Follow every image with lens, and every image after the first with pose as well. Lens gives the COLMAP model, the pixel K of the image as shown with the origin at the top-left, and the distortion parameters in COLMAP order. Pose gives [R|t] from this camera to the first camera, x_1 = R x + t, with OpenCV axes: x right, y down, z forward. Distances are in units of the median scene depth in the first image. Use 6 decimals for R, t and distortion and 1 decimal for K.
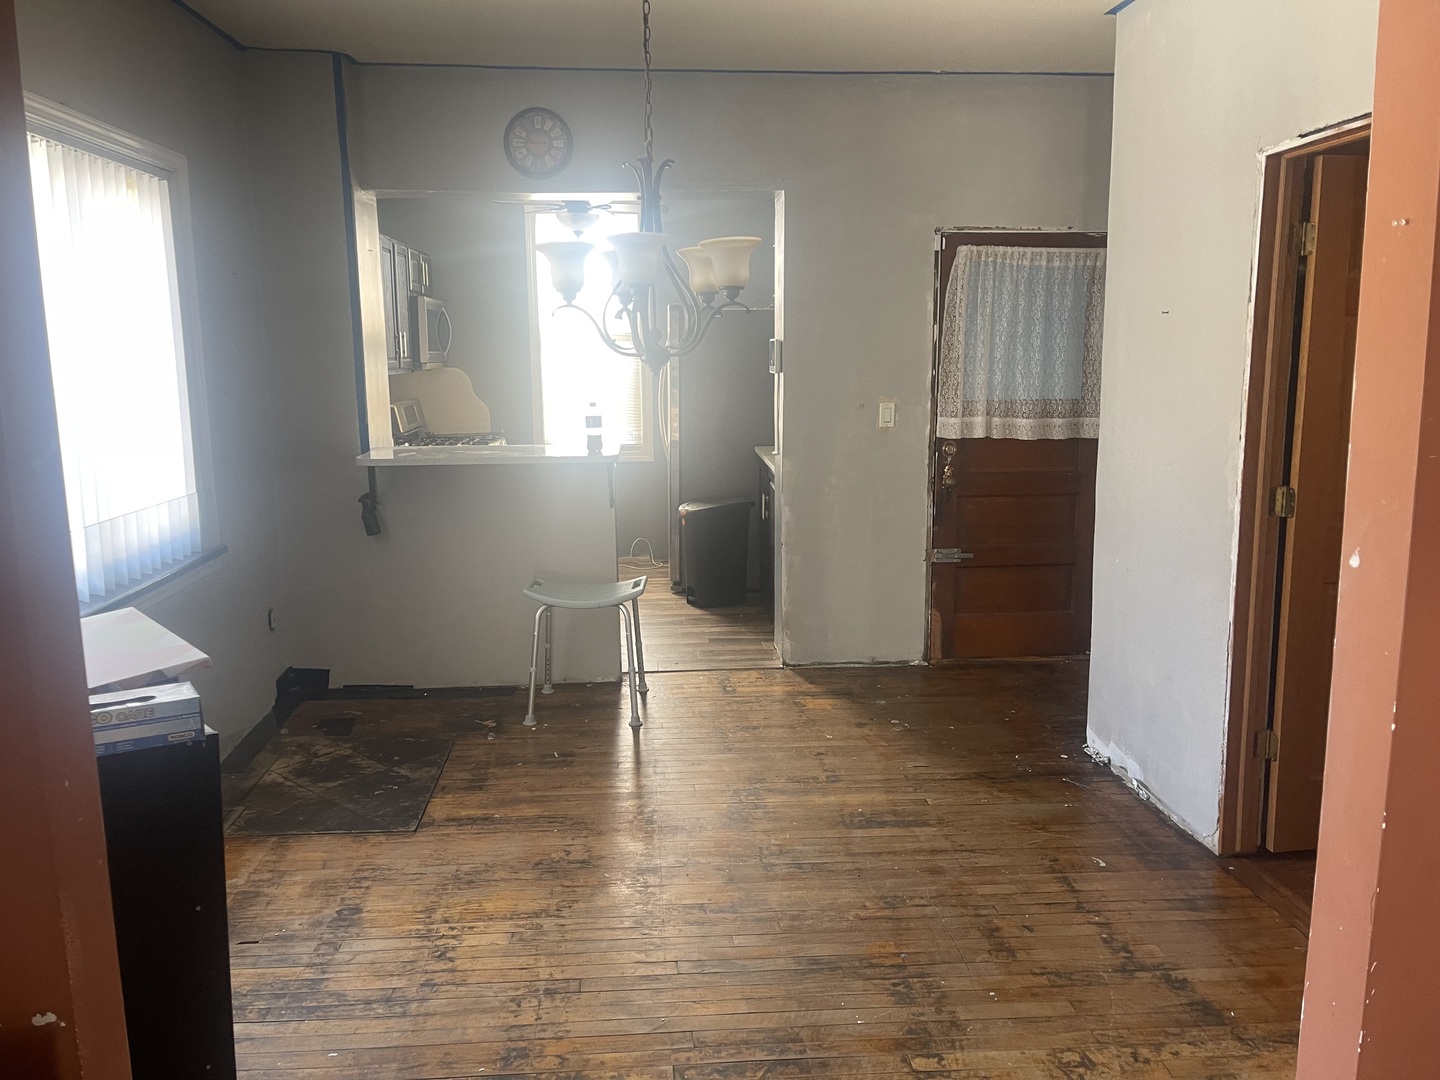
lens RADIAL K [[1086.0, 0, 720.3], [0, 1086.0, 538.3], [0, 0, 1]] dist [0.068514, -0.090195]
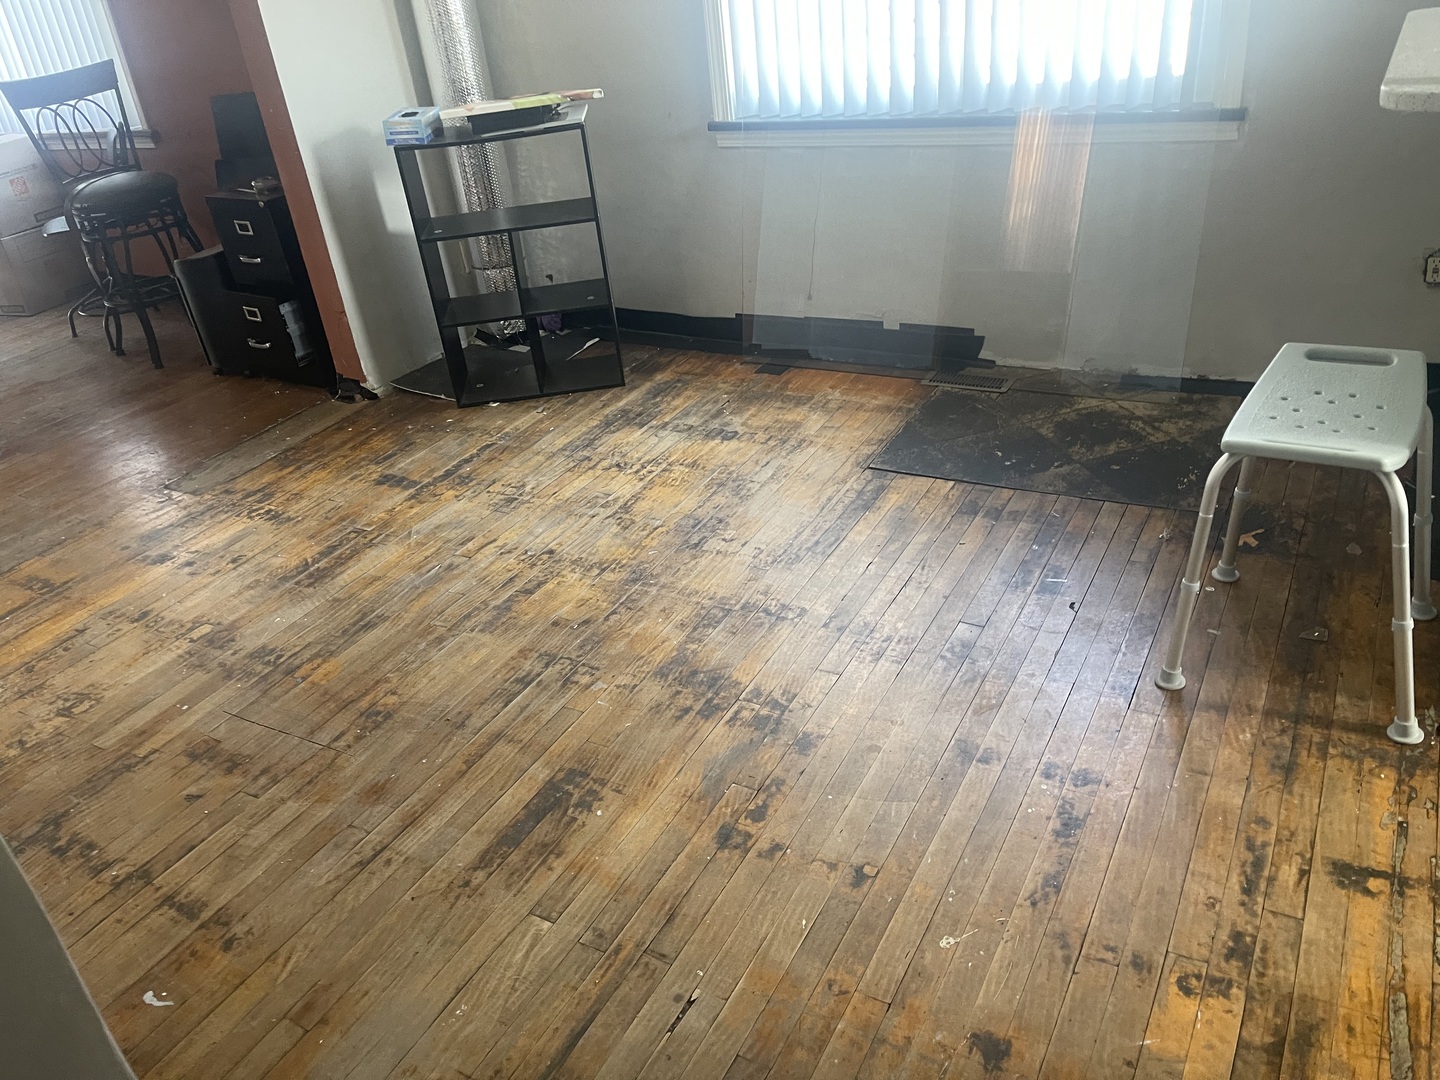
lens RADIAL K [[1086.0, 0, 718.5], [0, 1086.0, 537.5], [0, 0, 1]] dist [0.068514, -0.090195]
pose [[-0.552266, 0.464870, -0.692025, 0.547620], [-0.039119, 0.814731, 0.578518, -0.249960], [0.832750, 0.346567, -0.431763, 1.643648]]
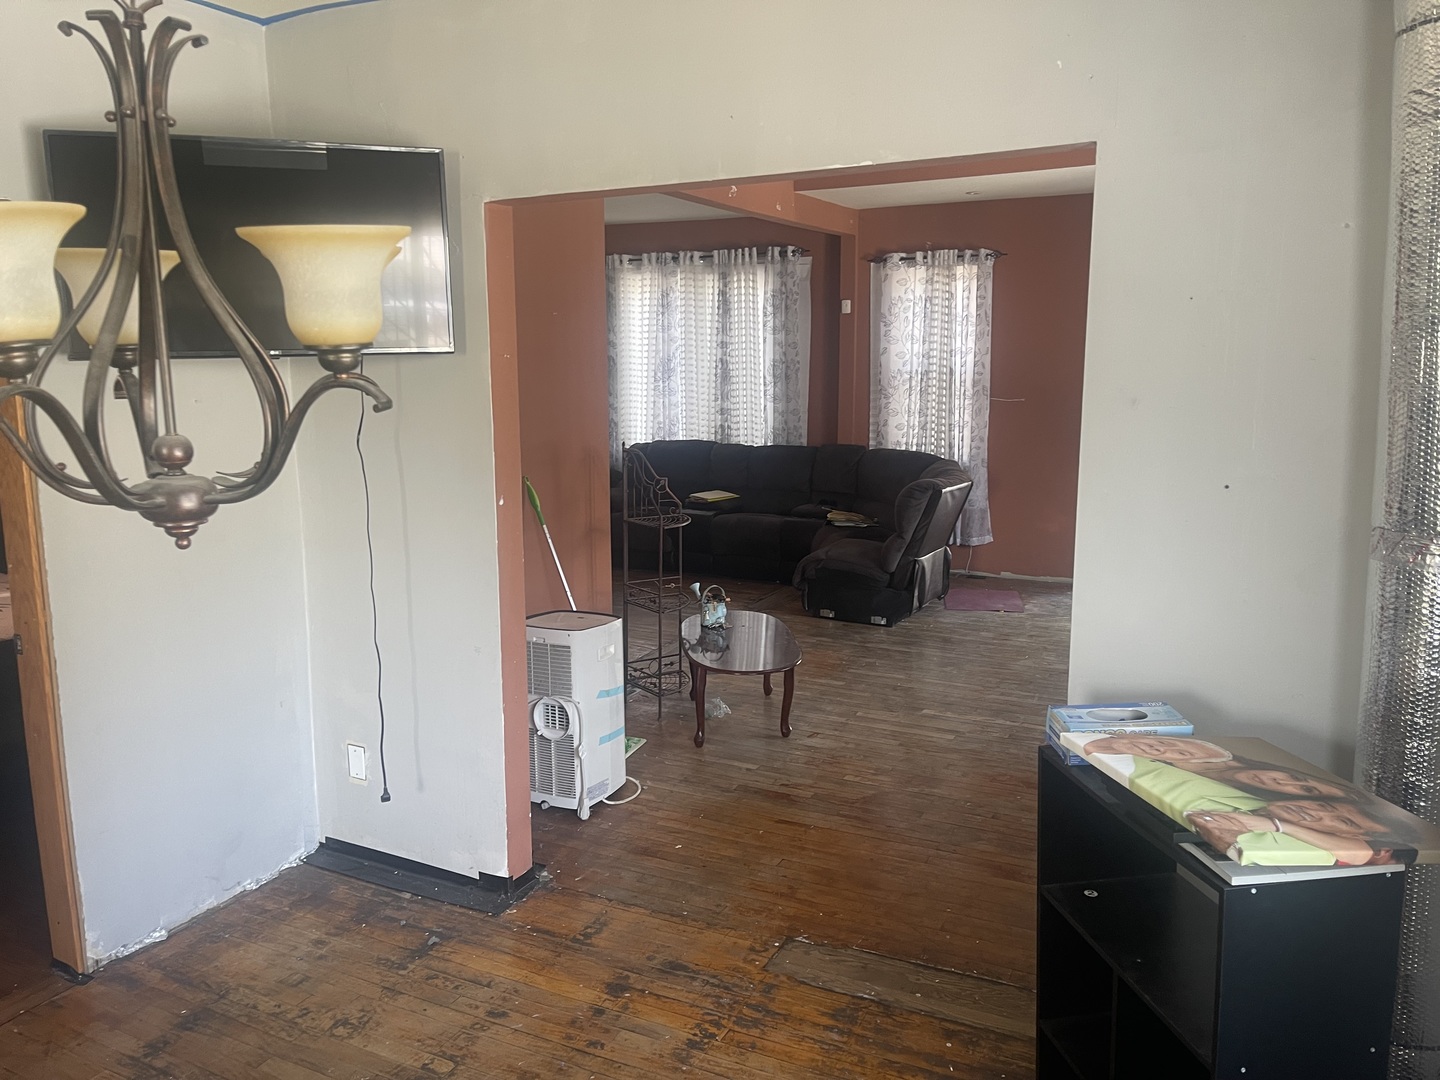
lens RADIAL K [[1086.0, 0, 715.5], [0, 1086.0, 541.1], [0, 0, 1]] dist [0.068514, -0.090195]
pose [[-0.860356, -0.073287, 0.504397, -0.489644], [0.102771, 0.944340, 0.312507, -0.290175], [-0.499225, 0.320705, -0.804937, 1.357942]]
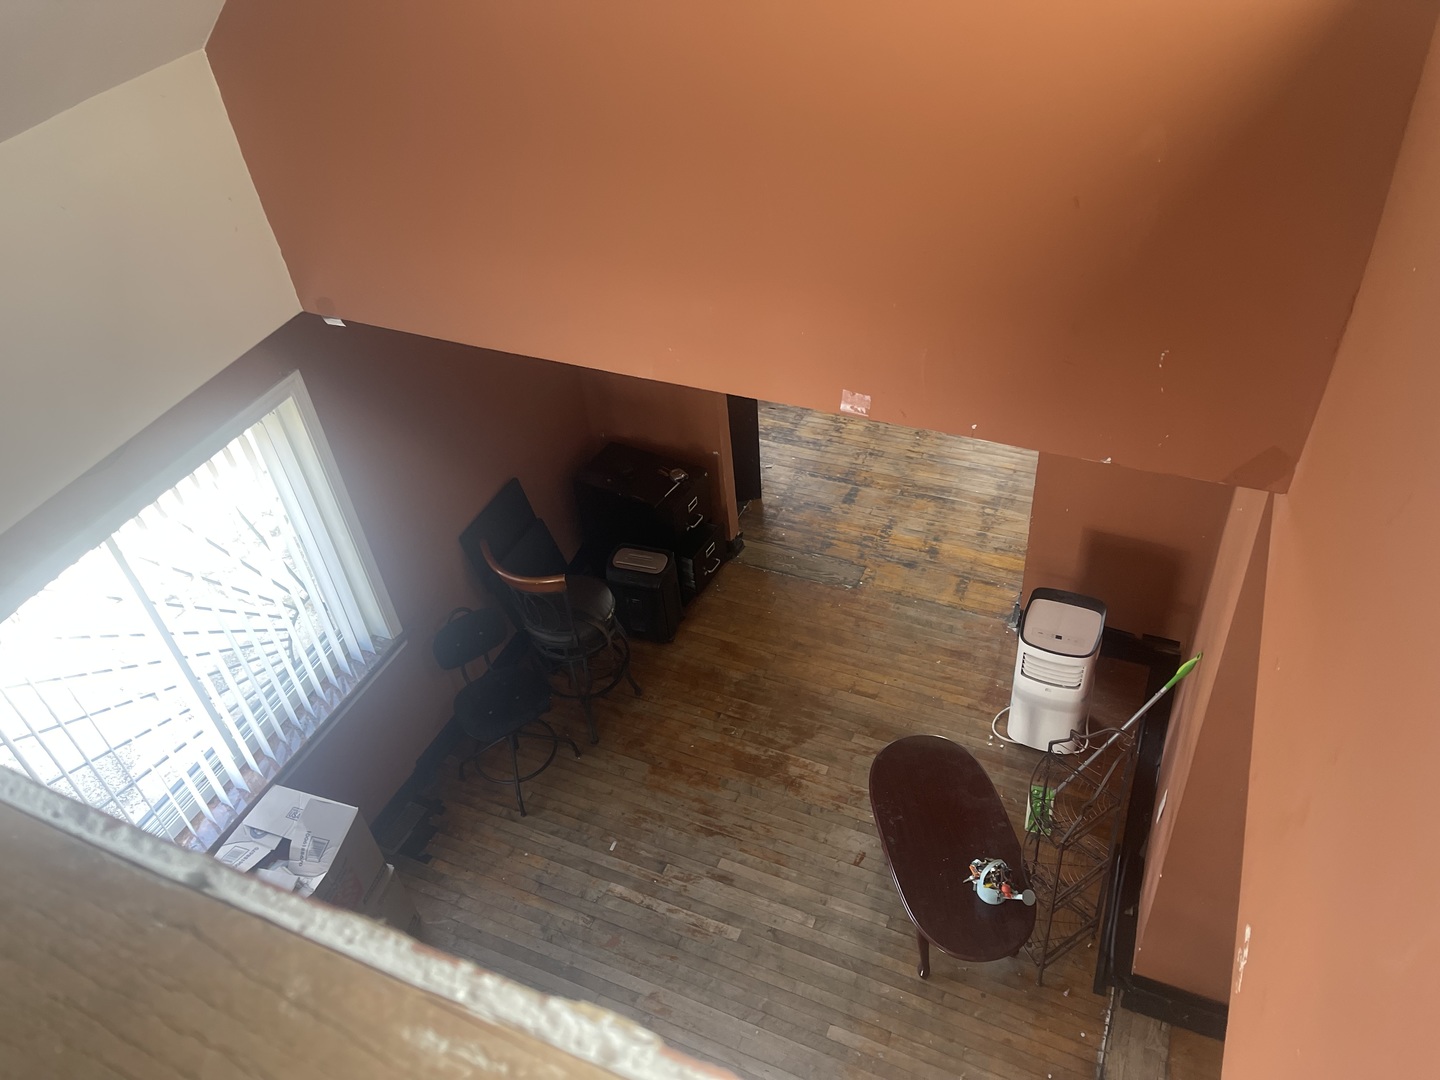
lens RADIAL K [[1086.0, 0, 714.6], [0, 1086.0, 539.7], [0, 0, 1]] dist [0.068514, -0.090195]
pose [[0.878554, 0.258915, -0.401381, 0.595204], [-0.008870, 0.849035, 0.528263, -0.763570], [0.477561, -0.460547, 0.748219, -1.195528]]
